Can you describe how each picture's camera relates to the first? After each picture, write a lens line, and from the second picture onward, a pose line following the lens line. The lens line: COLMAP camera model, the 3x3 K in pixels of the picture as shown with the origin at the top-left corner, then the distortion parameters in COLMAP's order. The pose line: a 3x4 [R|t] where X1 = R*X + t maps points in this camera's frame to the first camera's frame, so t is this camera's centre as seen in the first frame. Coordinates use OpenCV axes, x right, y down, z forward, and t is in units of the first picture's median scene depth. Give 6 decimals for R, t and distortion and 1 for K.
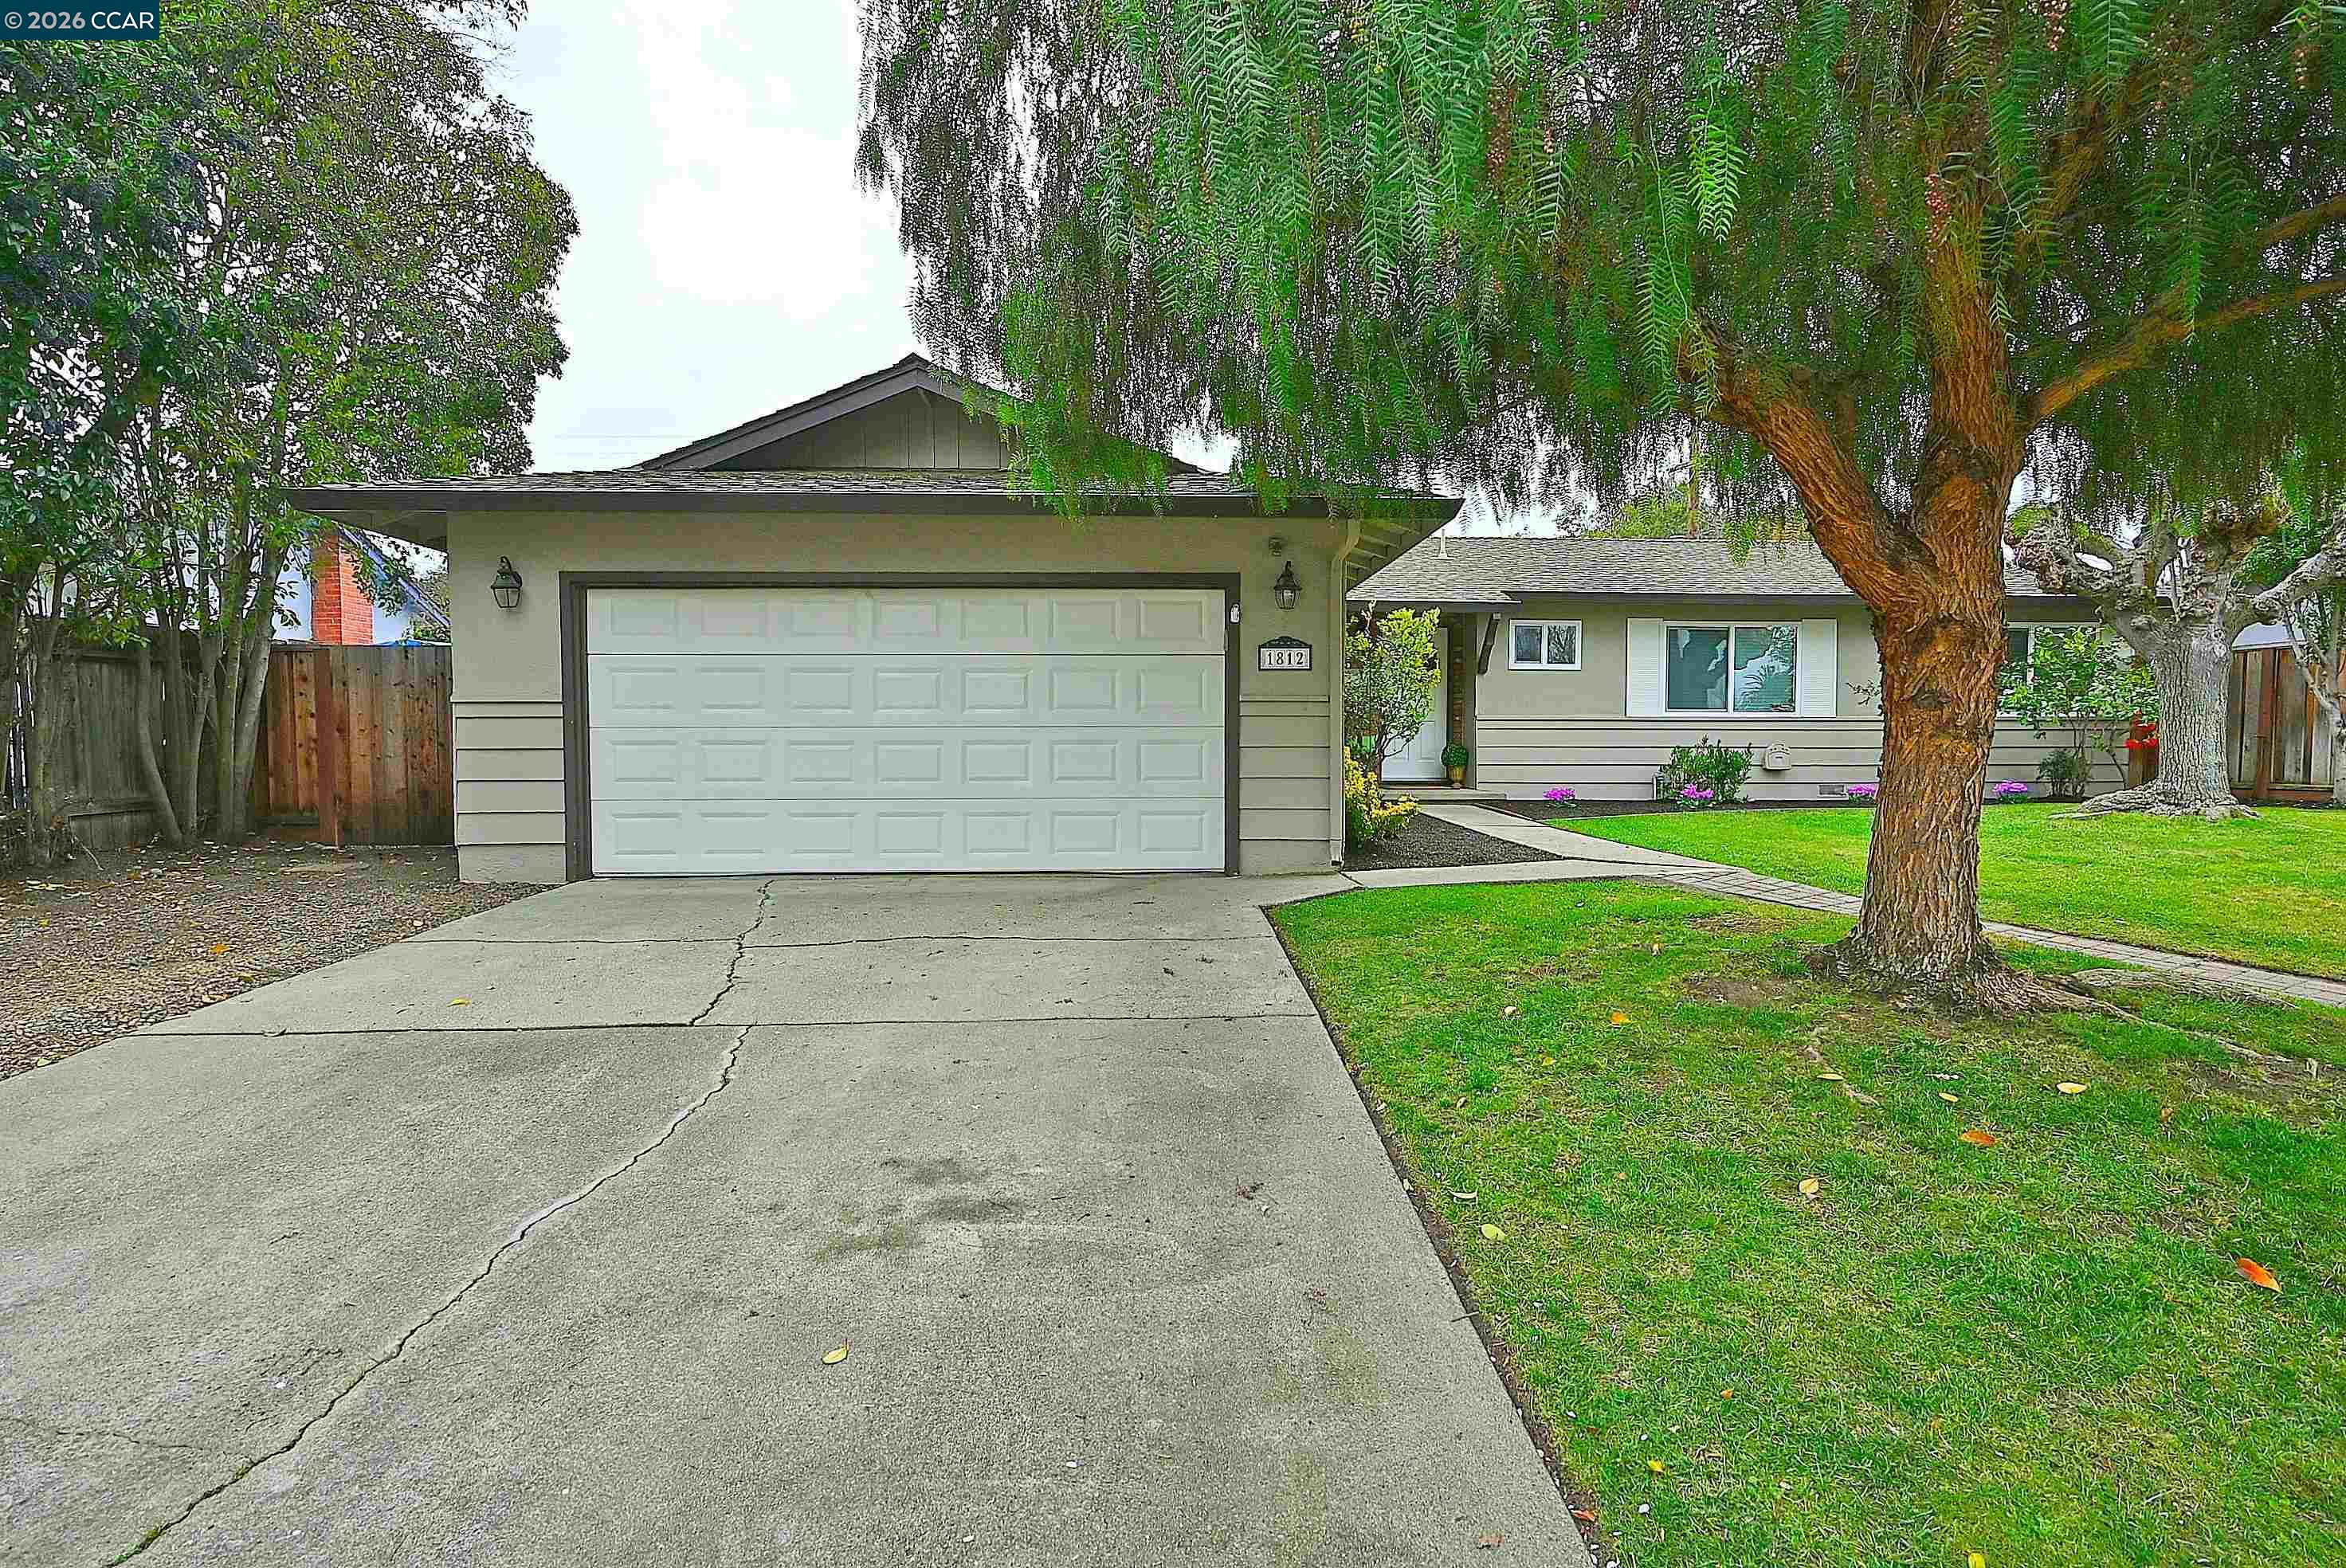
lens RADIAL K [[1136.8, 0, 1176.4], [0, 1136.8, 781.3], [0, 0, 1]] dist [-0.003136, -0.000322]
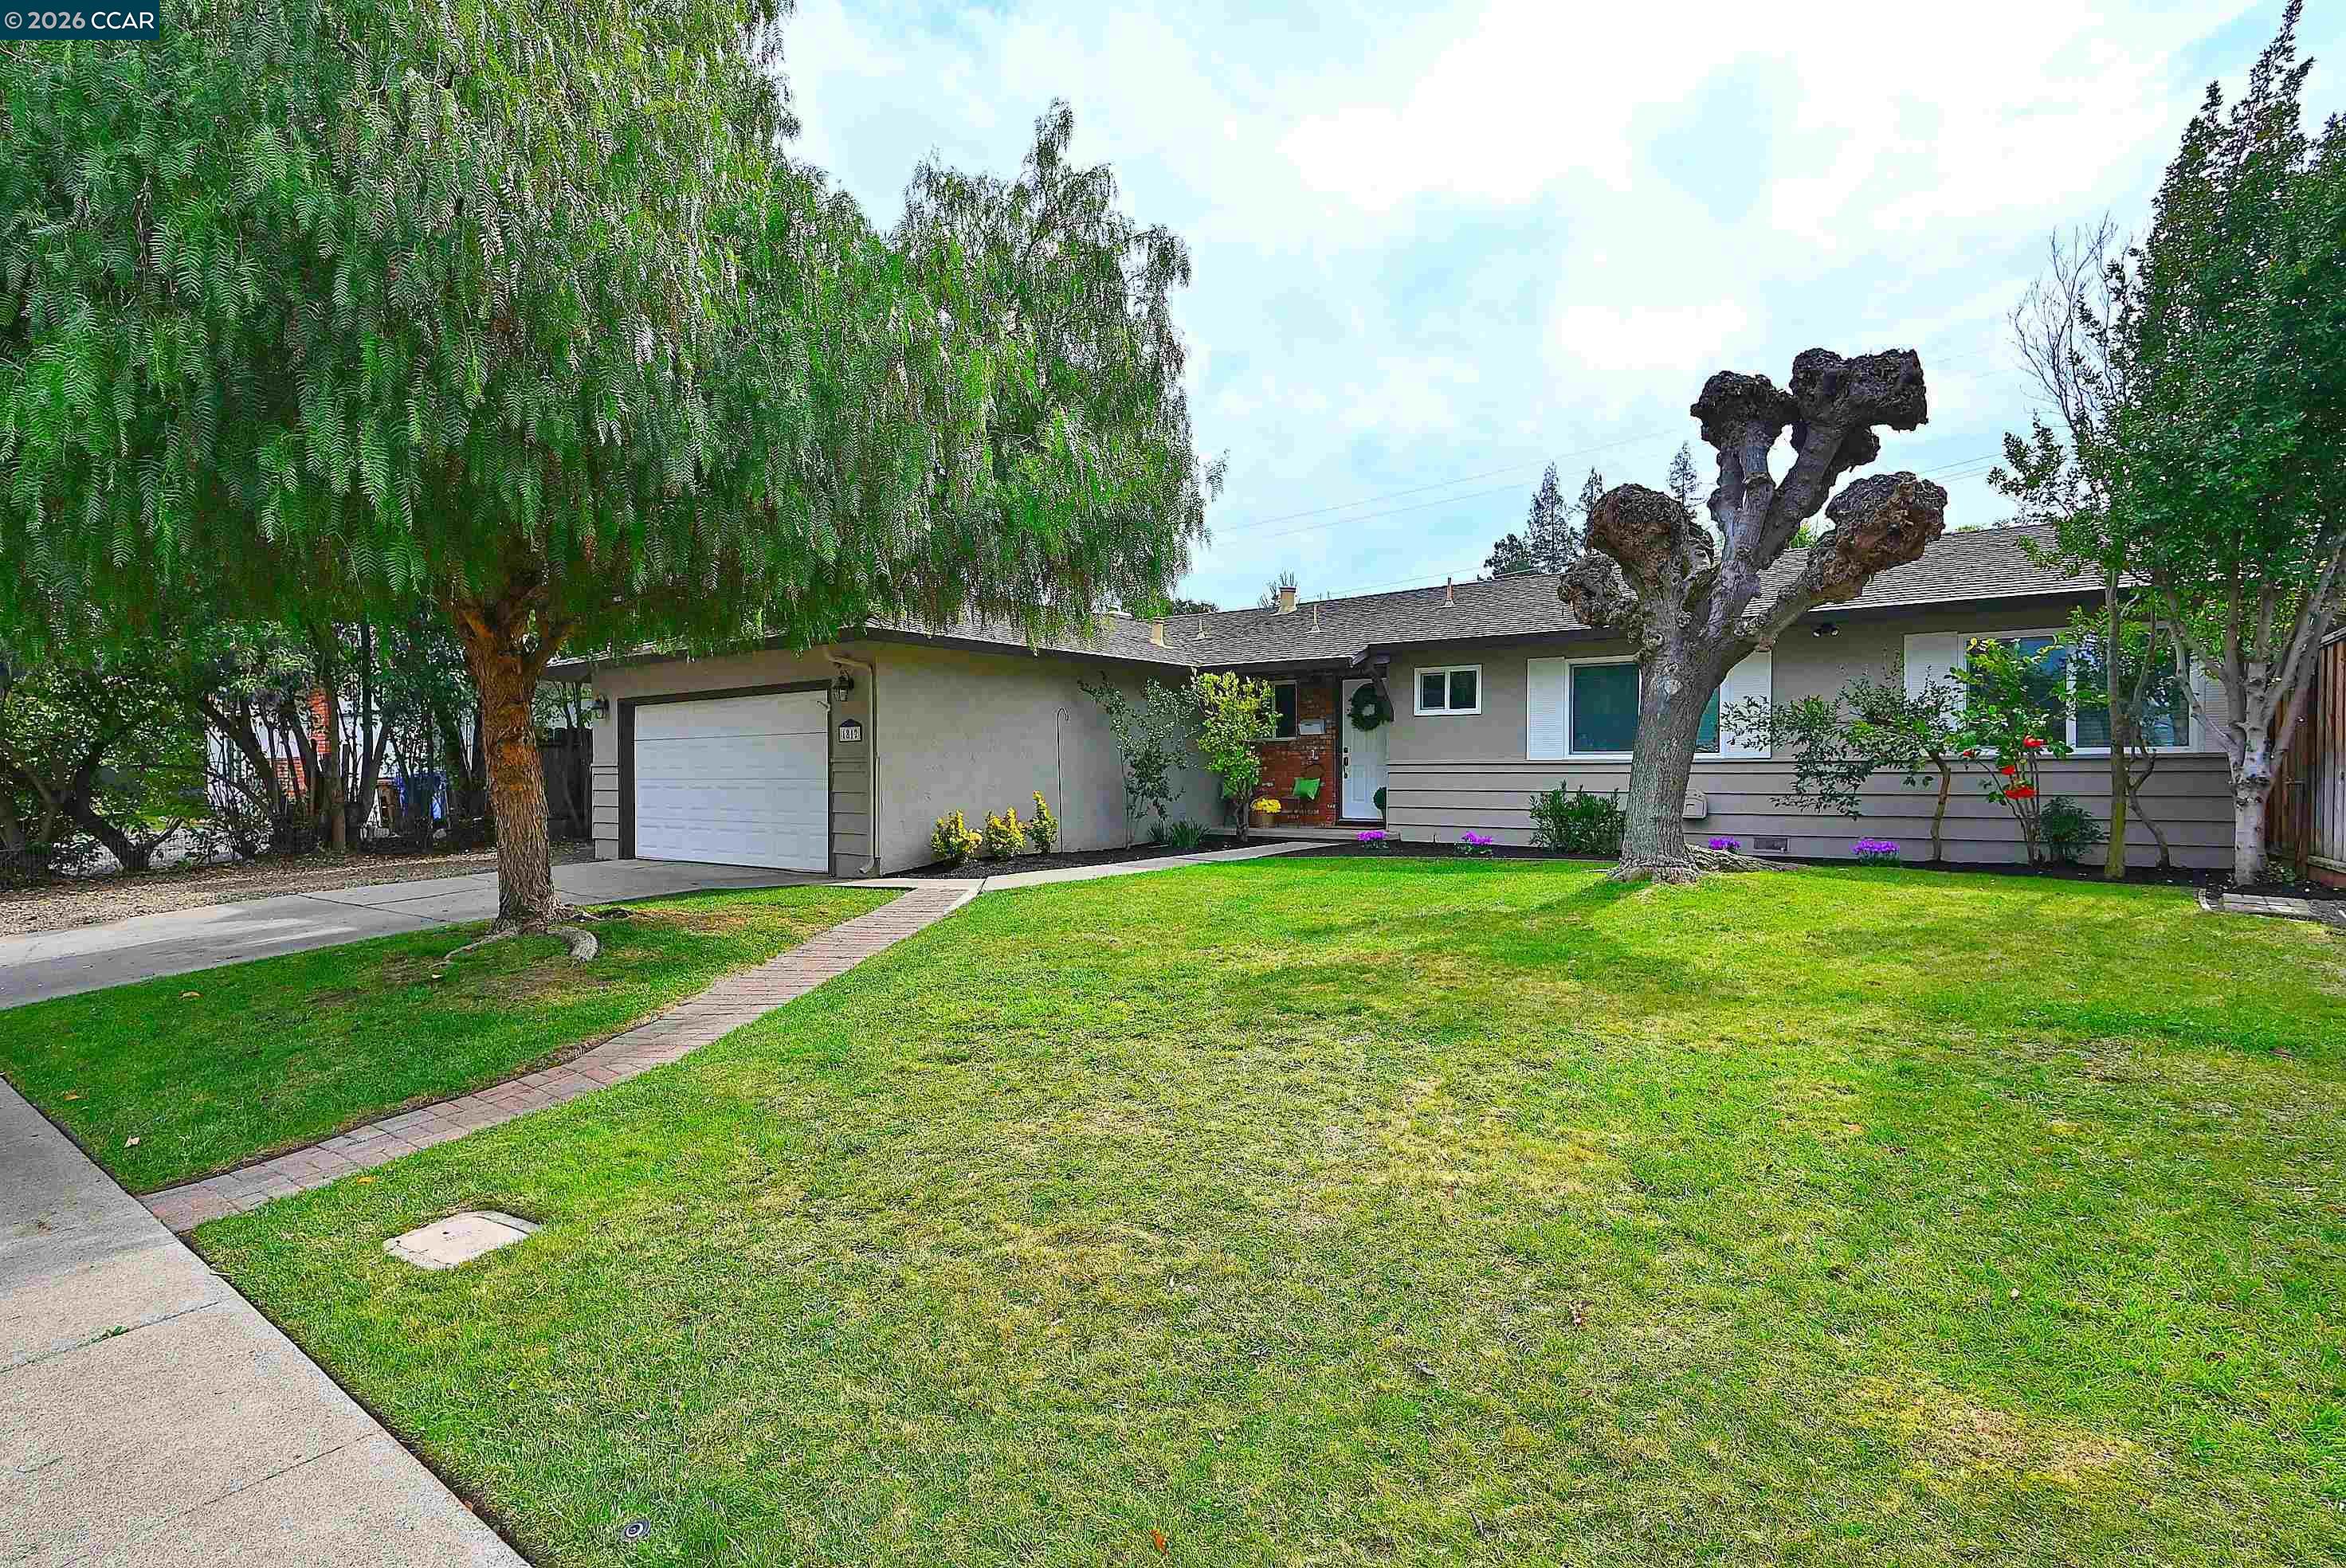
lens RADIAL K [[1136.8, 0, 1176.4], [0, 1136.8, 781.3], [0, 0, 1]] dist [-0.003136, -0.000322]
pose [[0.763805, 0.000609, -0.645447, 0.803786], [-0.019594, 0.999561, -0.022243, -0.011611], [0.645150, 0.029636, 0.763481, 0.077811]]
